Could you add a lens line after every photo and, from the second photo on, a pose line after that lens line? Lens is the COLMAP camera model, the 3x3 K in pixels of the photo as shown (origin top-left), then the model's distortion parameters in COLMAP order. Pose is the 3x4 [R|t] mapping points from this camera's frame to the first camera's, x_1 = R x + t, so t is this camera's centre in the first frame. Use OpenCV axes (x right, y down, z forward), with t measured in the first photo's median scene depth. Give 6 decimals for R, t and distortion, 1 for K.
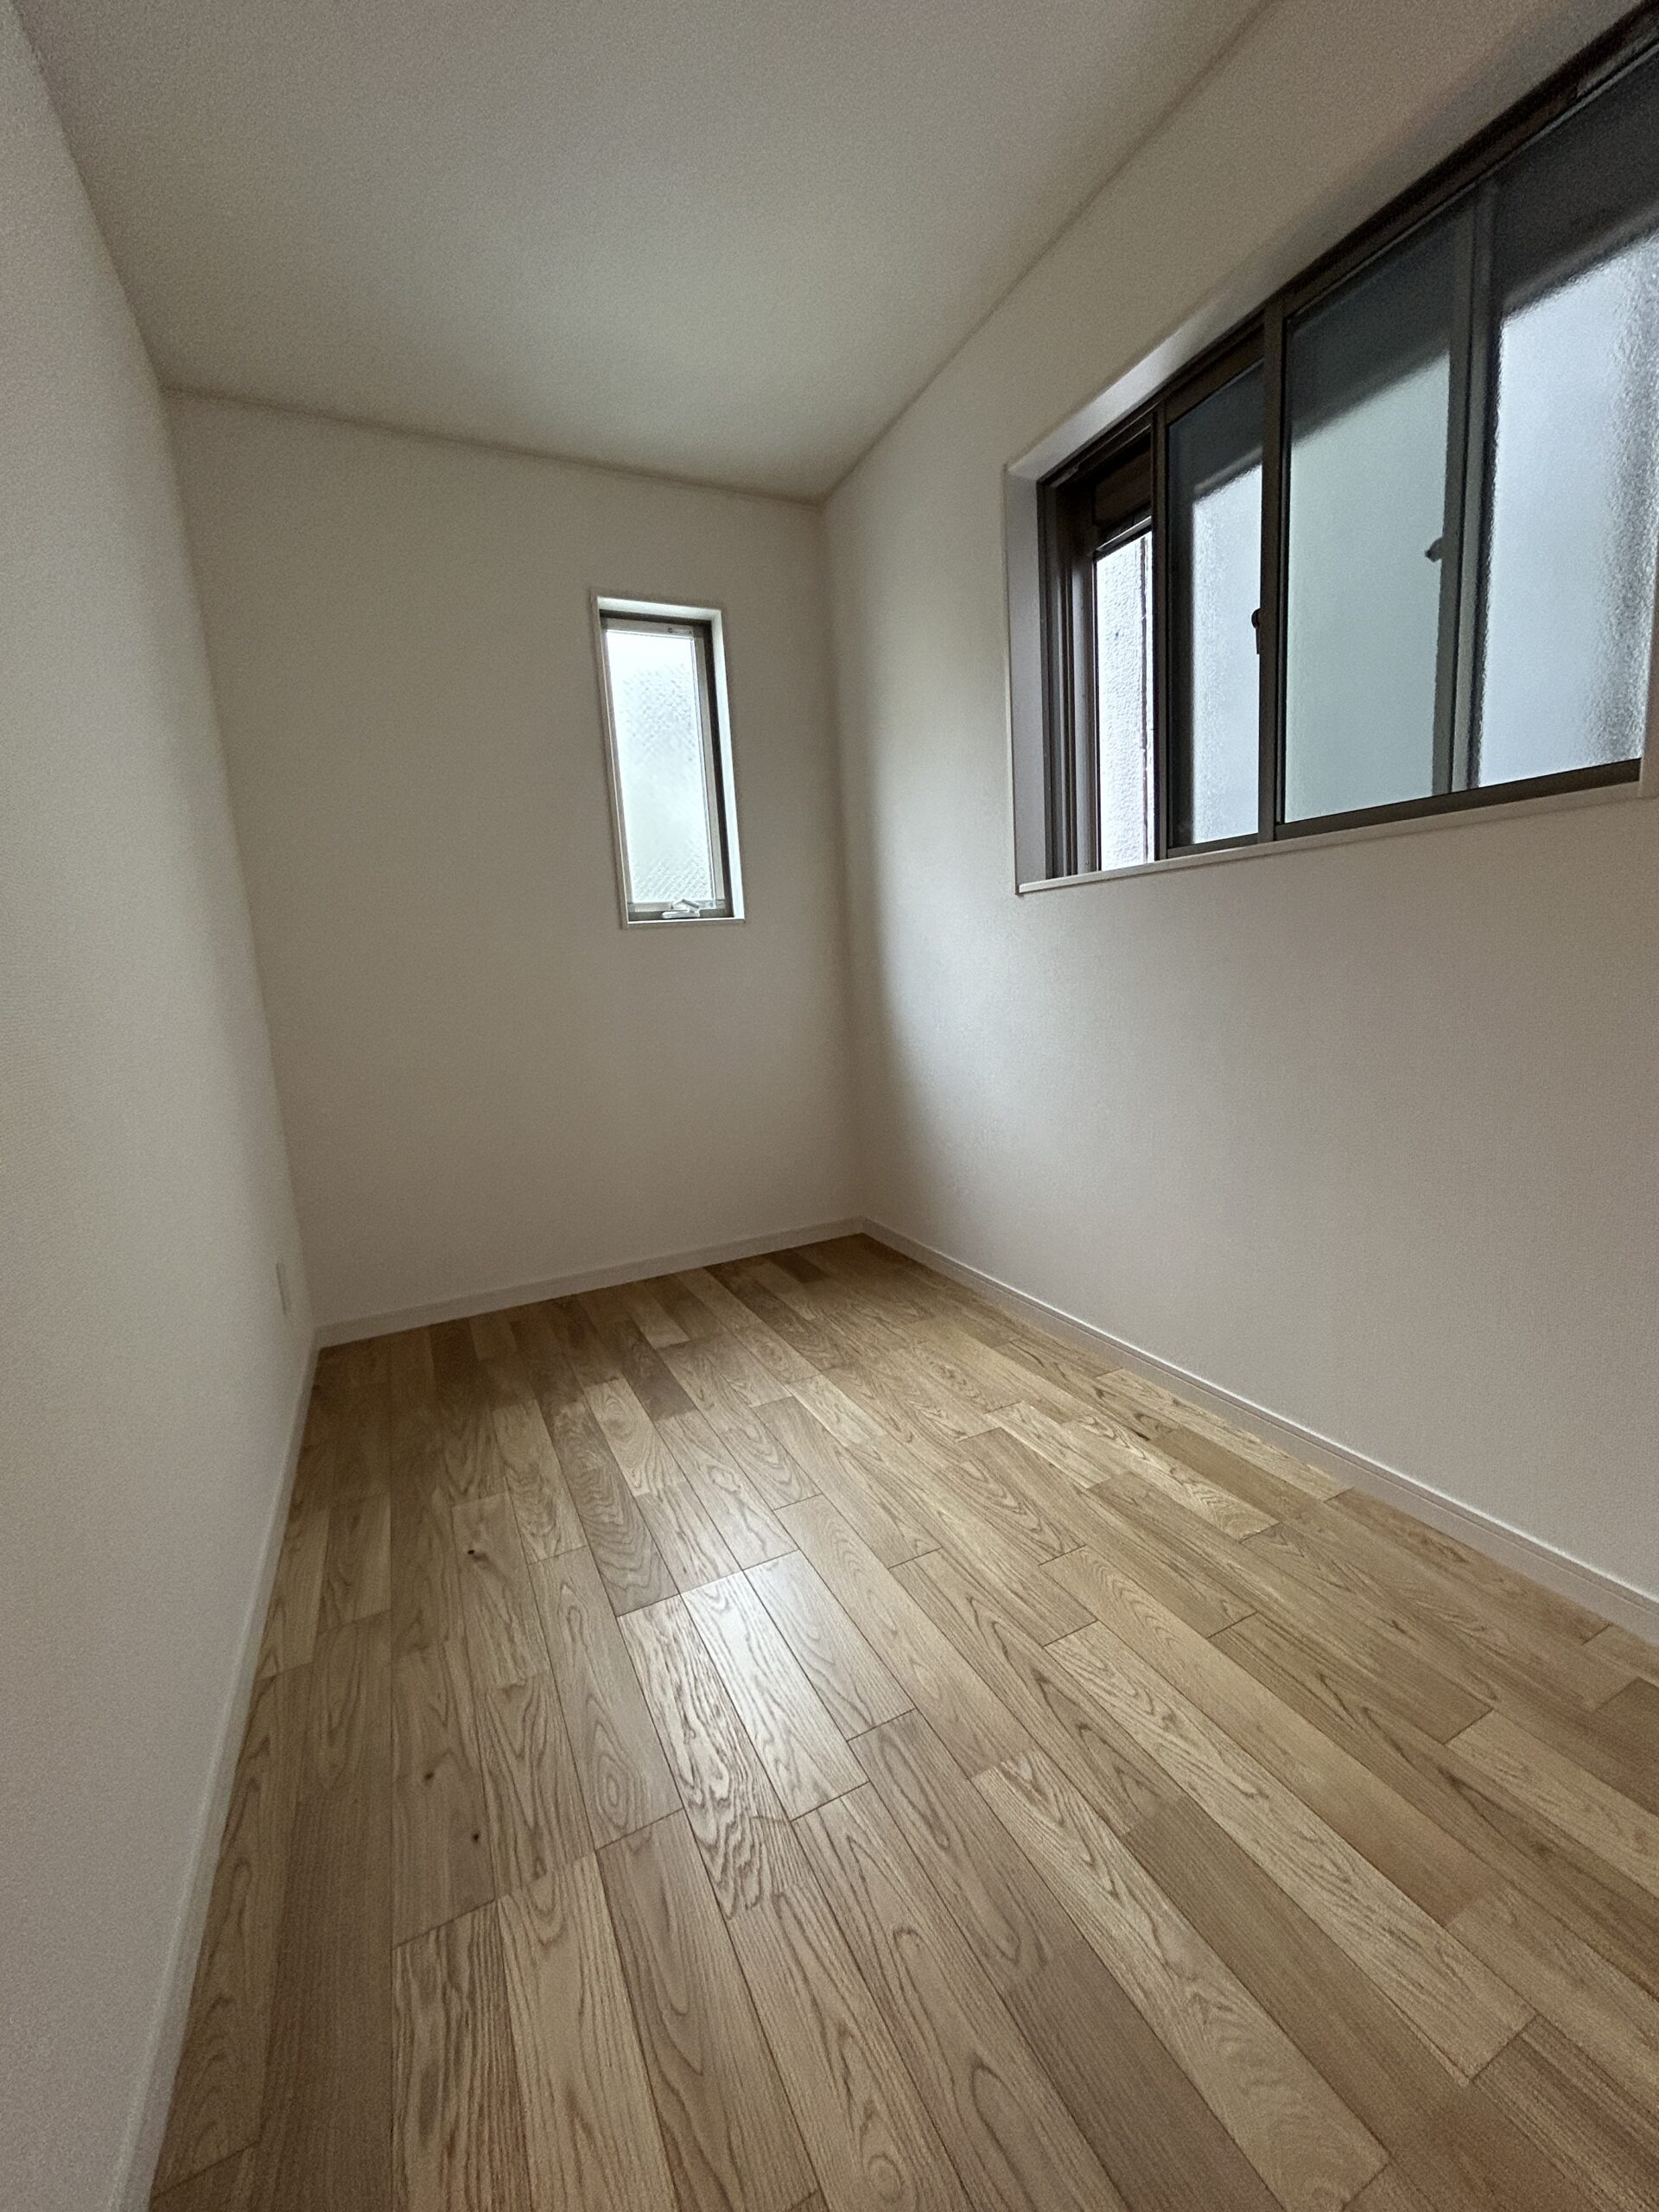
lens RADIAL K [[895.6, 0, 826.7], [0, 895.6, 1102.8], [0, 0, 1]] dist [0.004236, -0.000688]
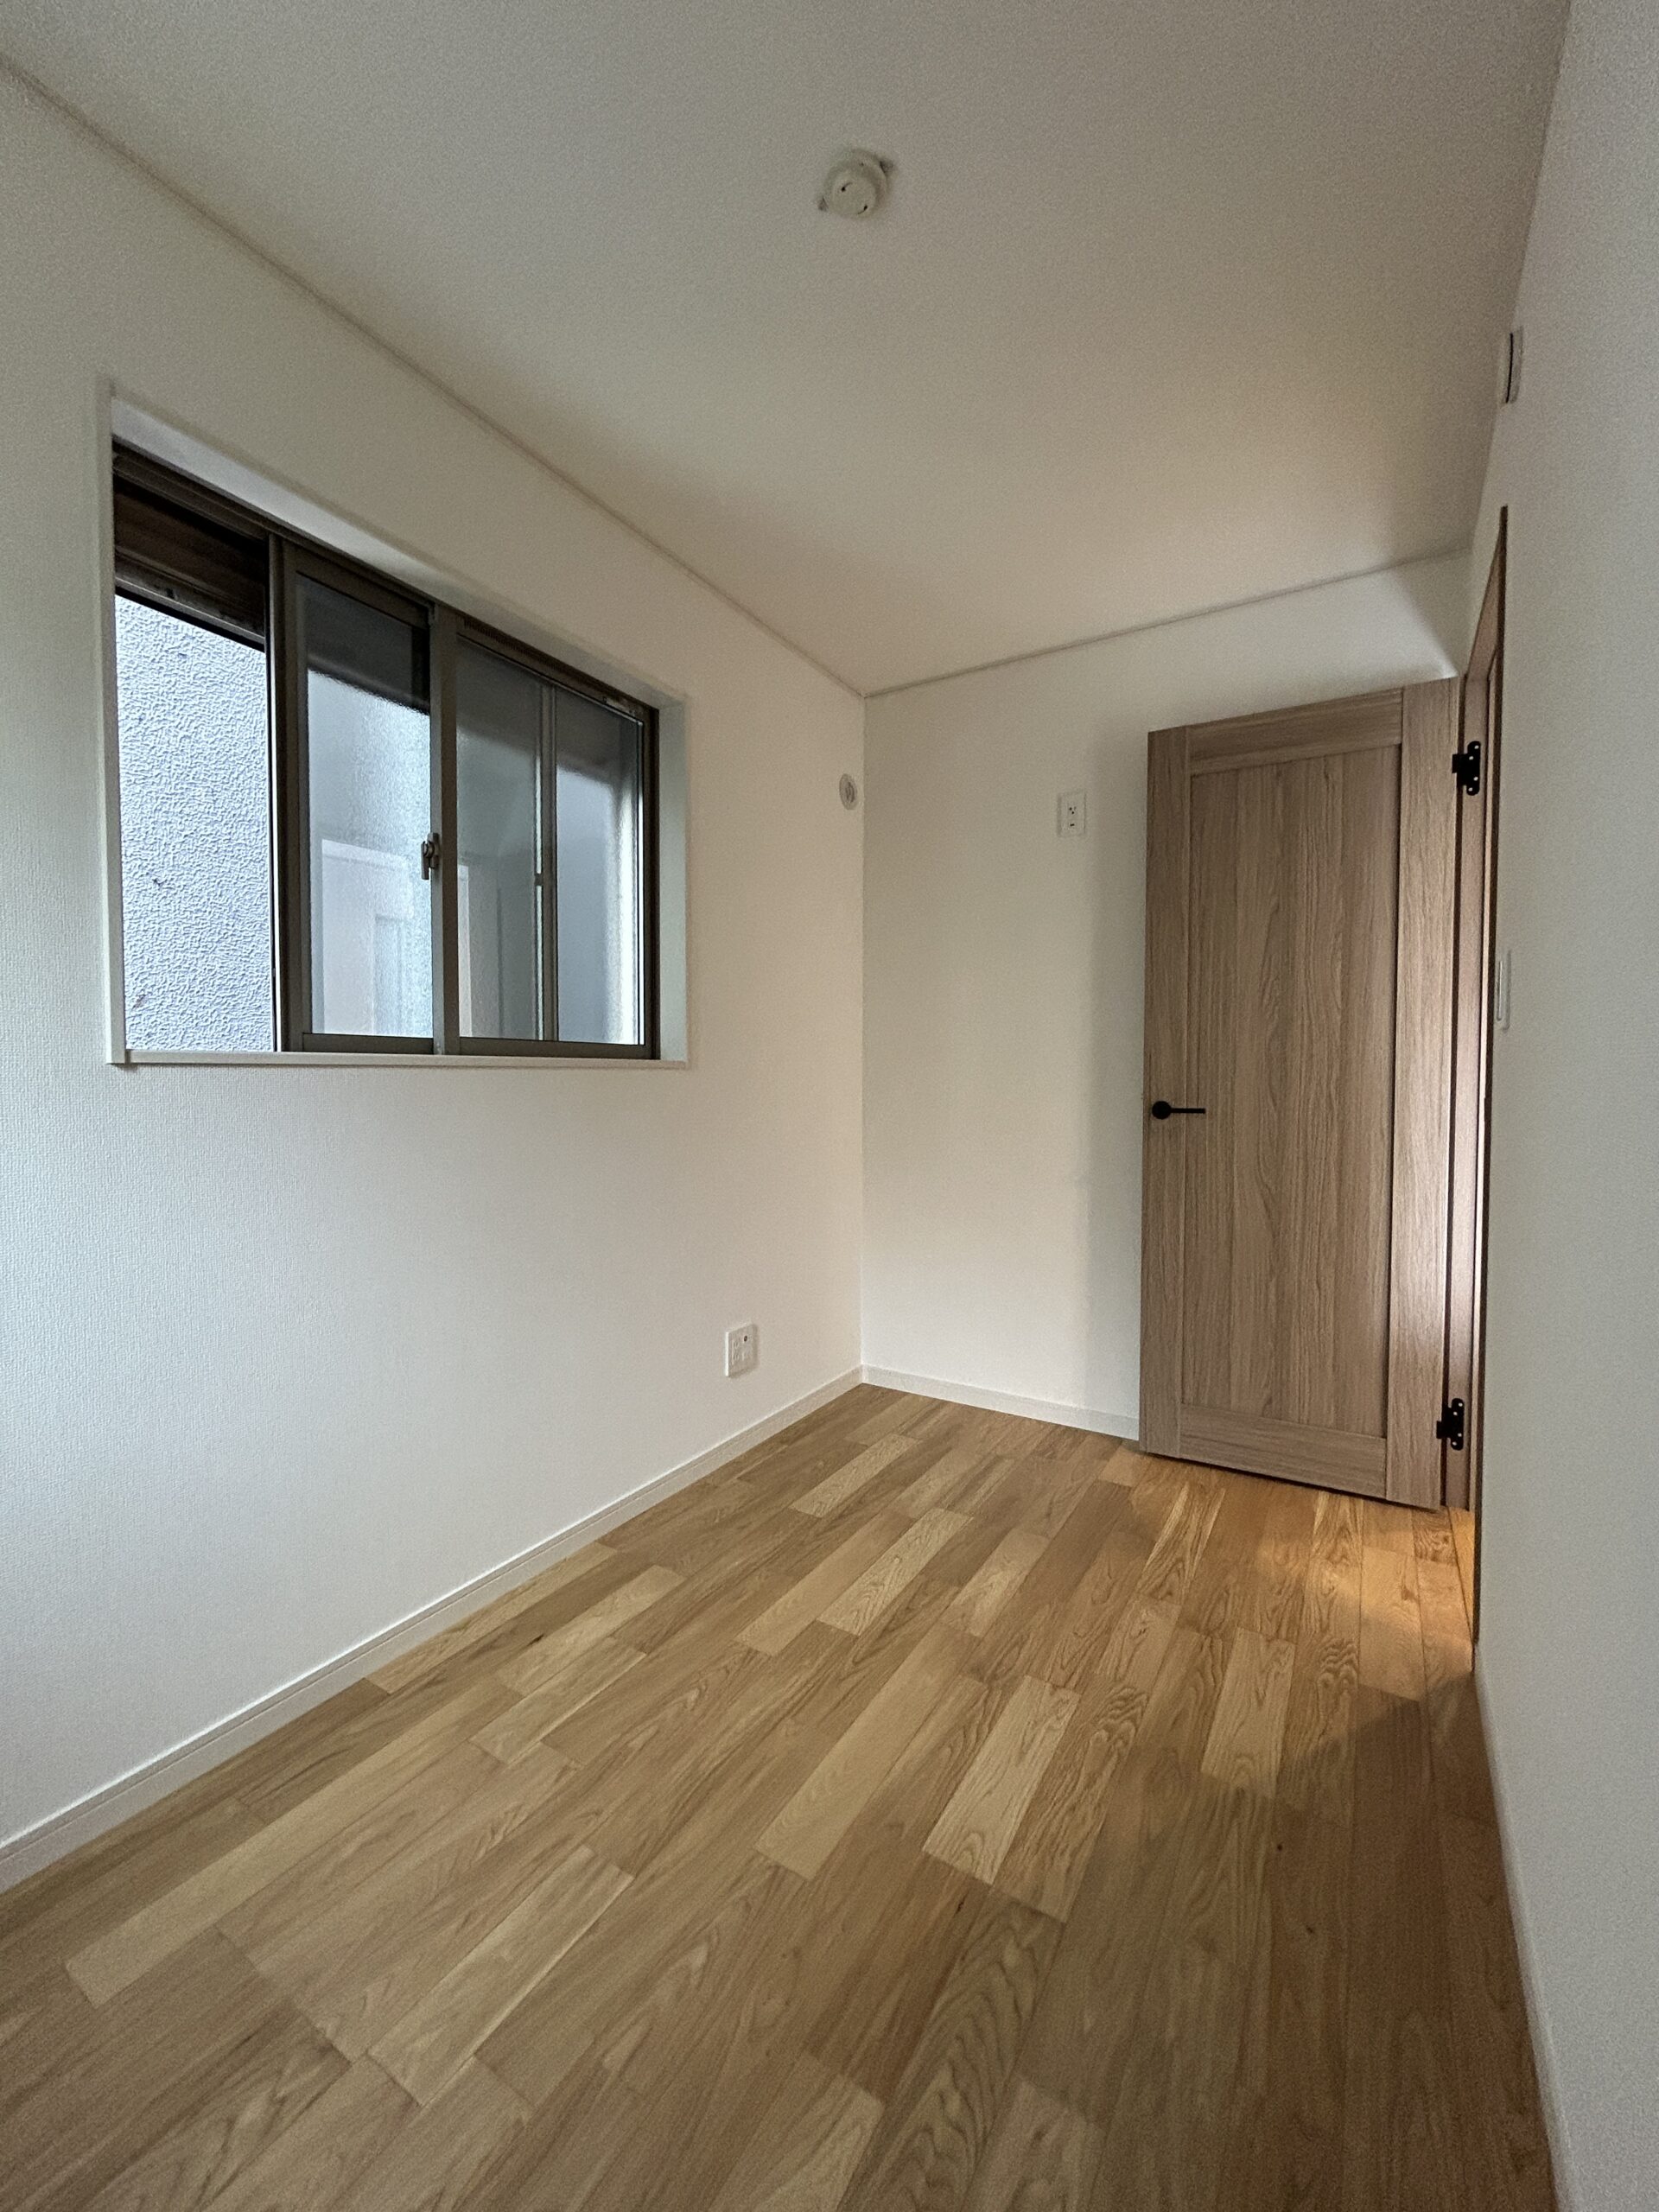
lens RADIAL K [[895.6, 0, 827.4], [0, 895.6, 1110.7], [0, 0, 1]] dist [0.004236, -0.000688]
pose [[-0.538980, 0.029366, 0.841806, -0.830744], [0.158792, 0.985015, 0.067308, -0.264905], [-0.827216, 0.169950, -0.535567, 1.480098]]
